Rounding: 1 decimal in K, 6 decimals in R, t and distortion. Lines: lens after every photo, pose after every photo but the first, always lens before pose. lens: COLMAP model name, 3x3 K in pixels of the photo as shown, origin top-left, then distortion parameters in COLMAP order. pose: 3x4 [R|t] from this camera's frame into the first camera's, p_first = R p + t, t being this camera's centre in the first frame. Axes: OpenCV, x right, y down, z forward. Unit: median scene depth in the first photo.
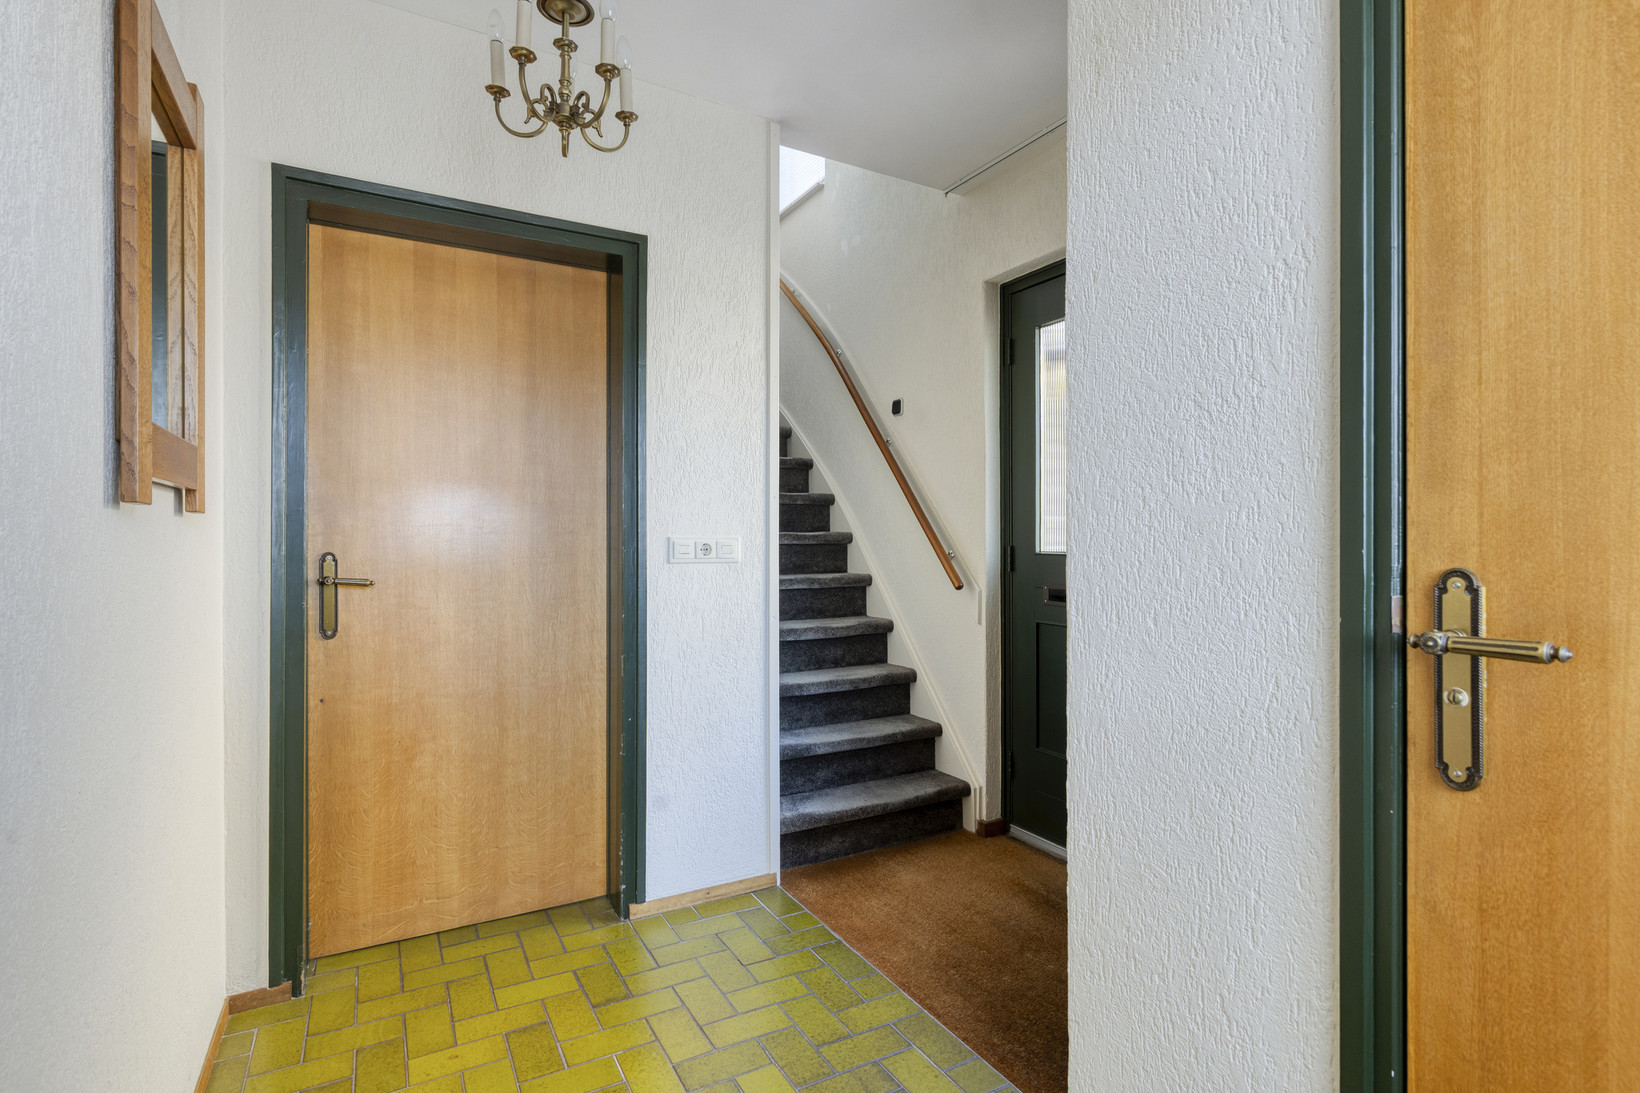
lens RADIAL K [[791.9, 0, 820.7], [0, 791.9, 534.2], [0, 0, 1]] dist [-0.003998, 0.000662]
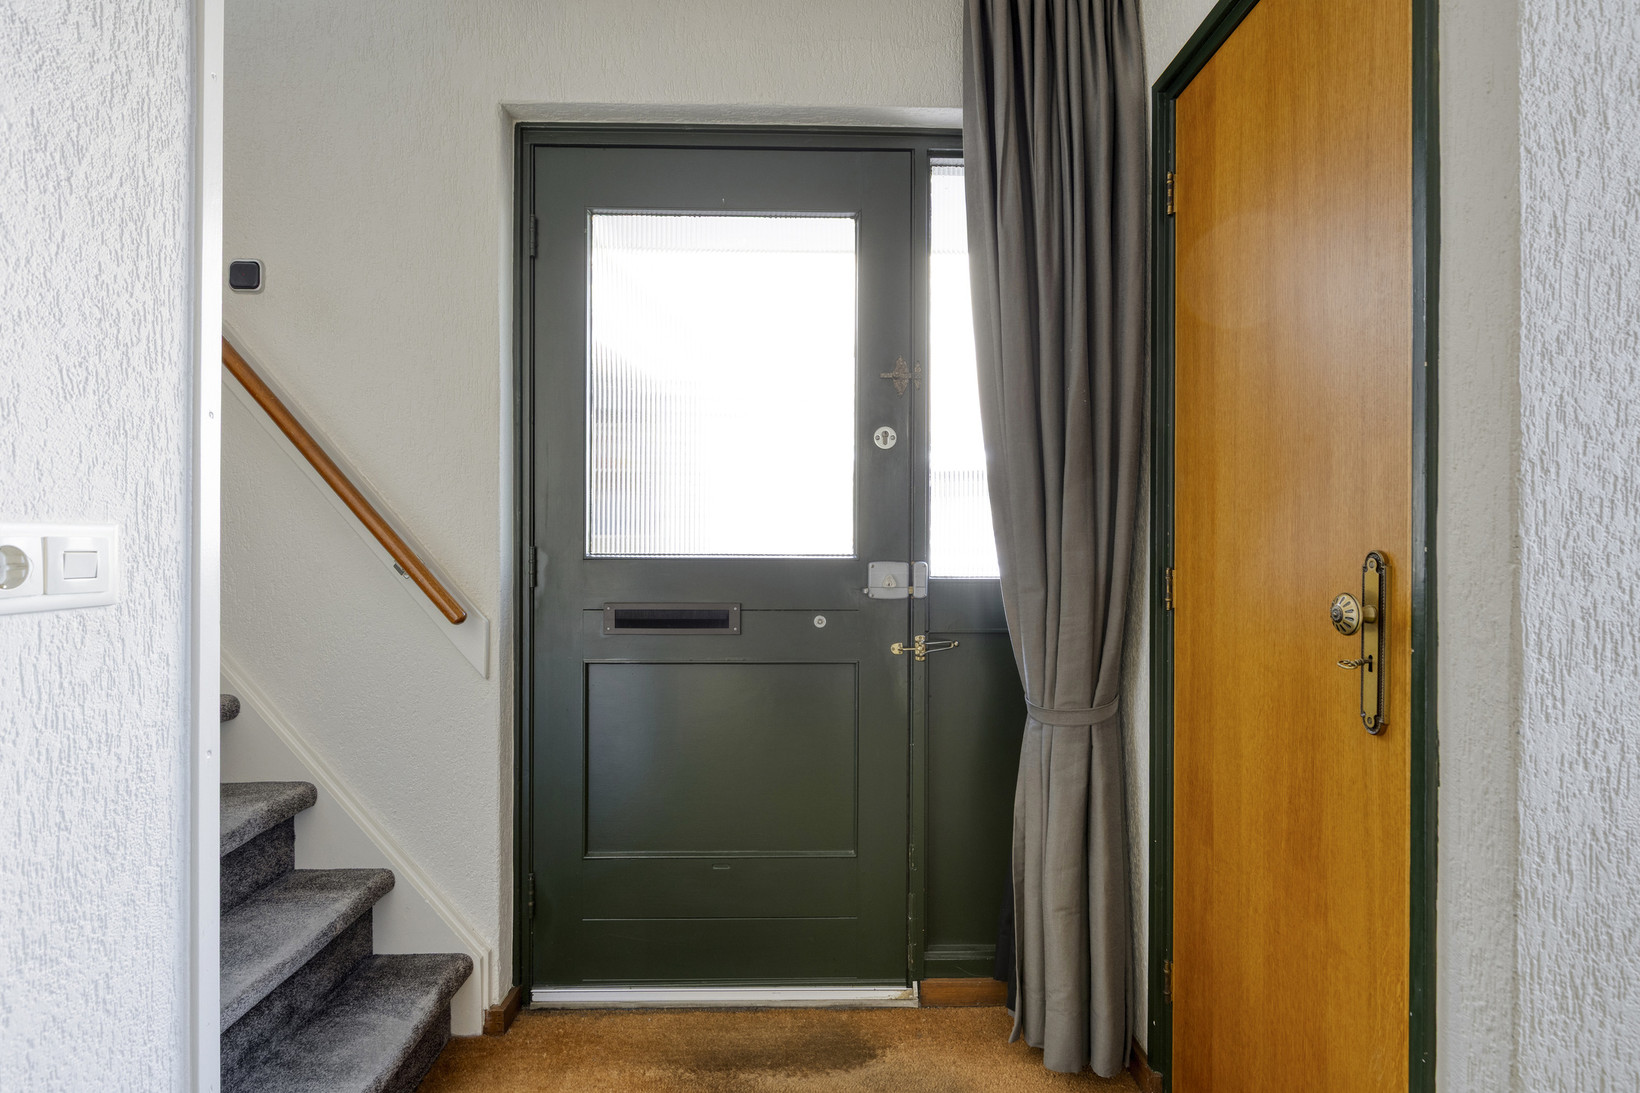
lens RADIAL K [[791.9, 0, 820.7], [0, 791.9, 534.2], [0, 0, 1]] dist [-0.003998, 0.000662]
pose [[0.472595, 0.005953, 0.881260, -0.209479], [-0.008322, 0.999963, -0.002292, 0.005145], [-0.881241, -0.006251, 0.472627, 0.511541]]
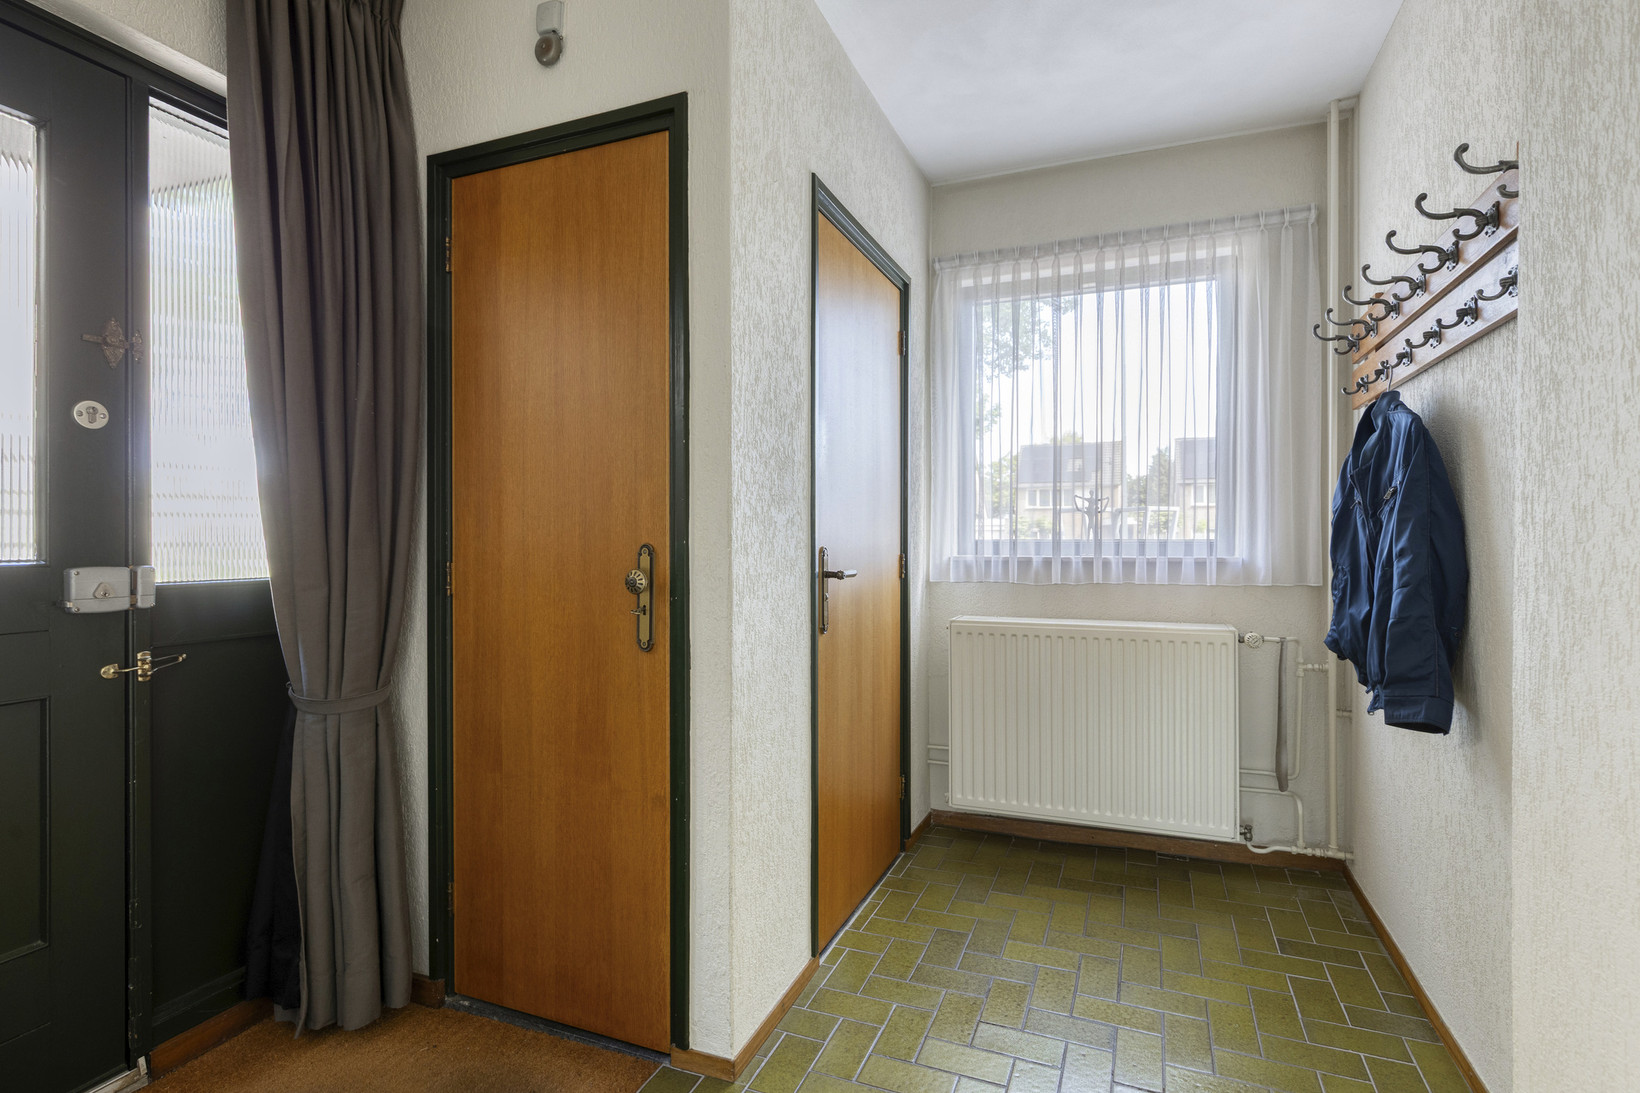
lens RADIAL K [[791.9, 0, 820.7], [0, 791.9, 534.2], [0, 0, 1]] dist [-0.003998, 0.000662]
pose [[-0.620482, 0.006327, 0.784195, -0.329467], [-0.001974, 0.999952, -0.009629, 0.007923], [-0.784218, -0.007523, -0.620440, 0.720130]]
